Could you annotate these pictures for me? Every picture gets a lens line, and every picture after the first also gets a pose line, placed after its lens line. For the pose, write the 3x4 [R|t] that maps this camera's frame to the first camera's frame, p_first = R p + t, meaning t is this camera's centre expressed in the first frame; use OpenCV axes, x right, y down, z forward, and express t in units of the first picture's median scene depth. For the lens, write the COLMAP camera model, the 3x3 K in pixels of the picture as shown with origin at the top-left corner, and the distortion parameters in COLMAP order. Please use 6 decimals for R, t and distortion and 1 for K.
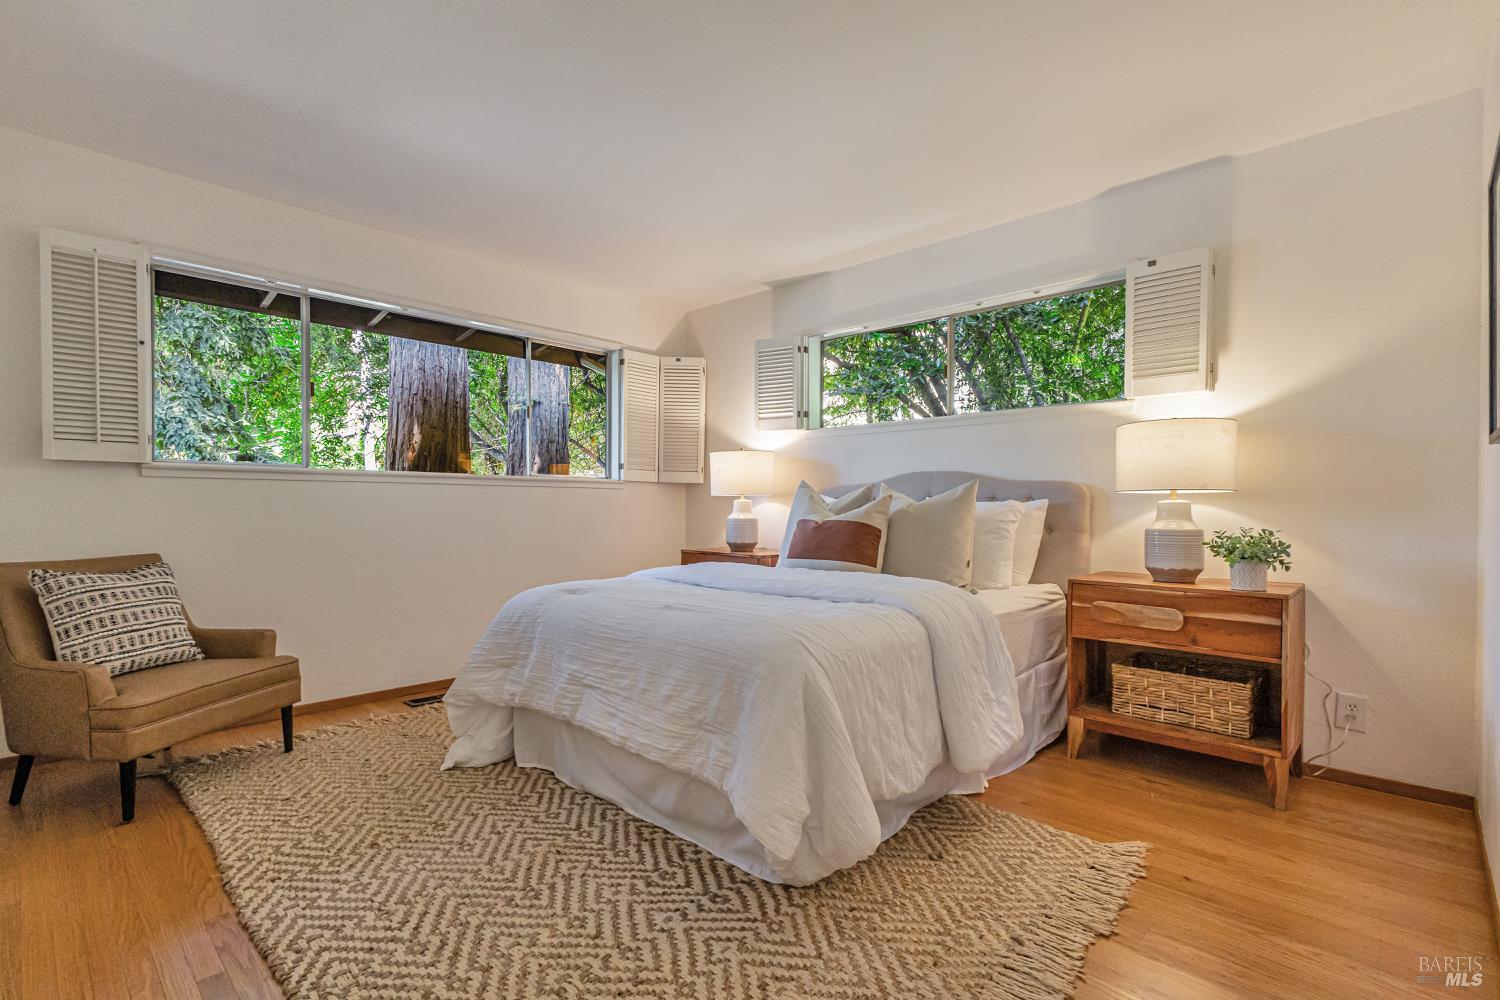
lens RADIAL K [[689.3, 0, 745.2], [0, 689.3, 502.8], [0, 0, 1]] dist [0.008709, 0.000023]
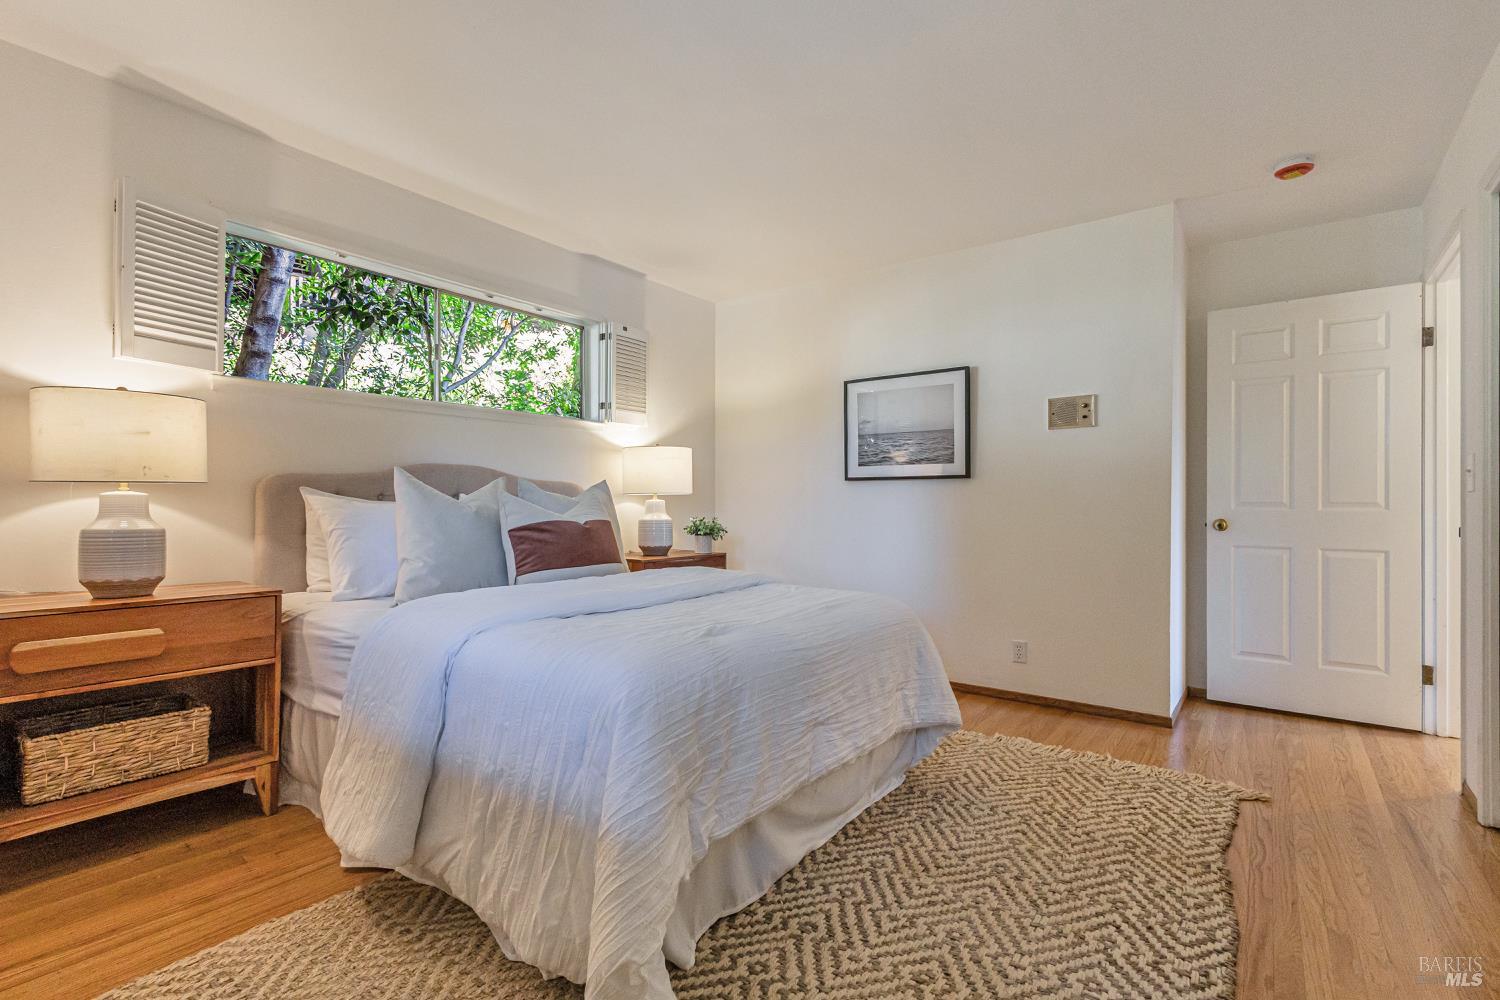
lens RADIAL K [[689.3, 0, 745.2], [0, 689.3, 502.8], [0, 0, 1]] dist [0.008709, 0.000023]
pose [[-0.112117, 0.003783, 0.993688, -1.290973], [-0.008258, 0.999955, -0.004739, 0.008177], [-0.993661, -0.008737, -0.112081, 1.474090]]
